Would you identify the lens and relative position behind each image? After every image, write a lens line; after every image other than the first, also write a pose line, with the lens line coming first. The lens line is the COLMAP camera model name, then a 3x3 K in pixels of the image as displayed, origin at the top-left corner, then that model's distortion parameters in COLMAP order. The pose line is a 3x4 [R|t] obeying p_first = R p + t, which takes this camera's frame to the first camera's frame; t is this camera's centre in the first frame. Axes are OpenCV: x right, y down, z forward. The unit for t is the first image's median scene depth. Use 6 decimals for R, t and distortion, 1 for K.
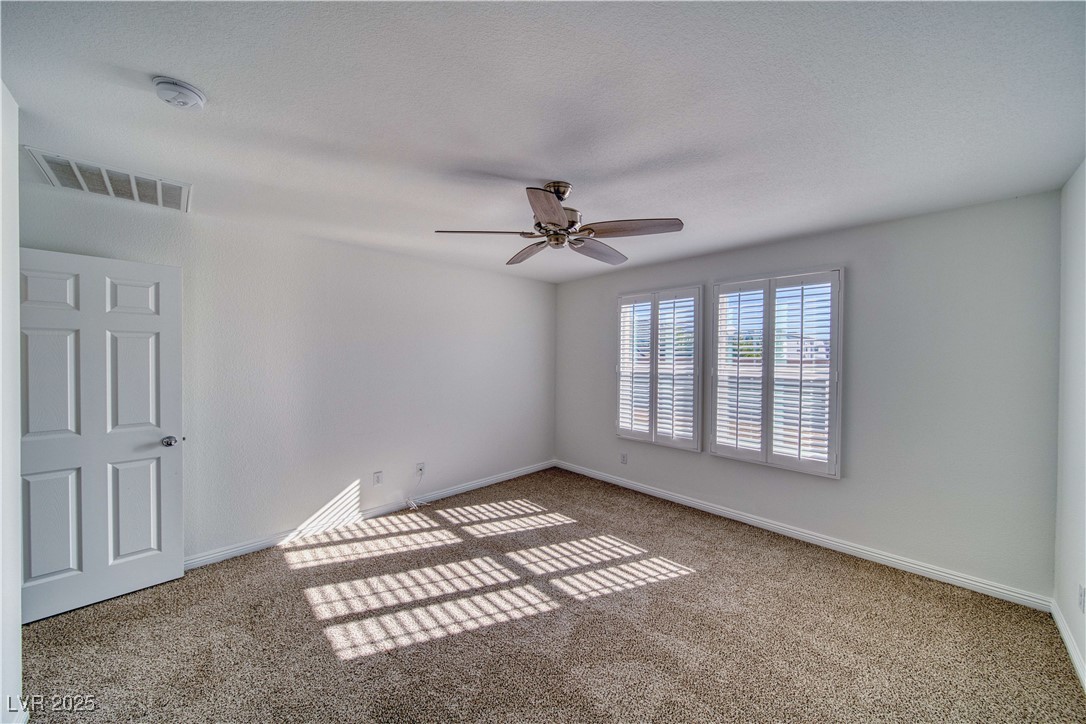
lens RADIAL K [[383.9, 0, 543.6], [0, 383.9, 361.7], [0, 0, 1]] dist [-0.000339, 0.000032]
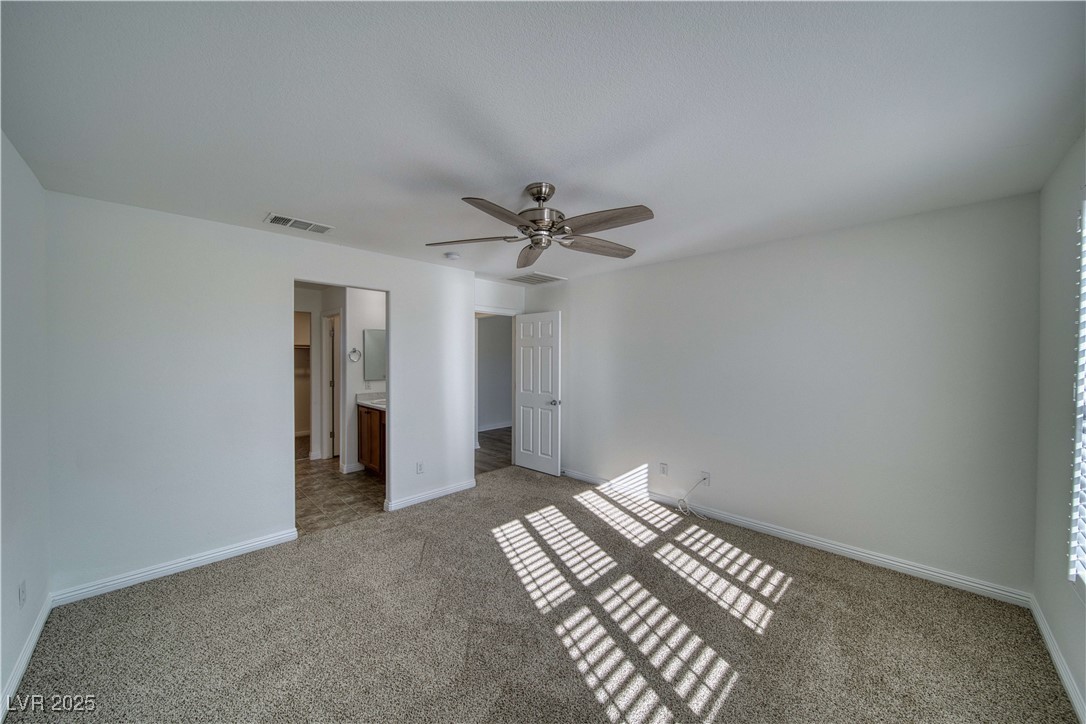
lens RADIAL K [[383.9, 0, 542.8], [0, 383.9, 359.9], [0, 0, 1]] dist [-0.000339, 0.000032]
pose [[0.020308, 0.003124, -0.999789, 0.761702], [-0.014360, 0.999893, 0.002832, -0.009810], [0.999691, 0.014299, 0.020350, 0.723885]]
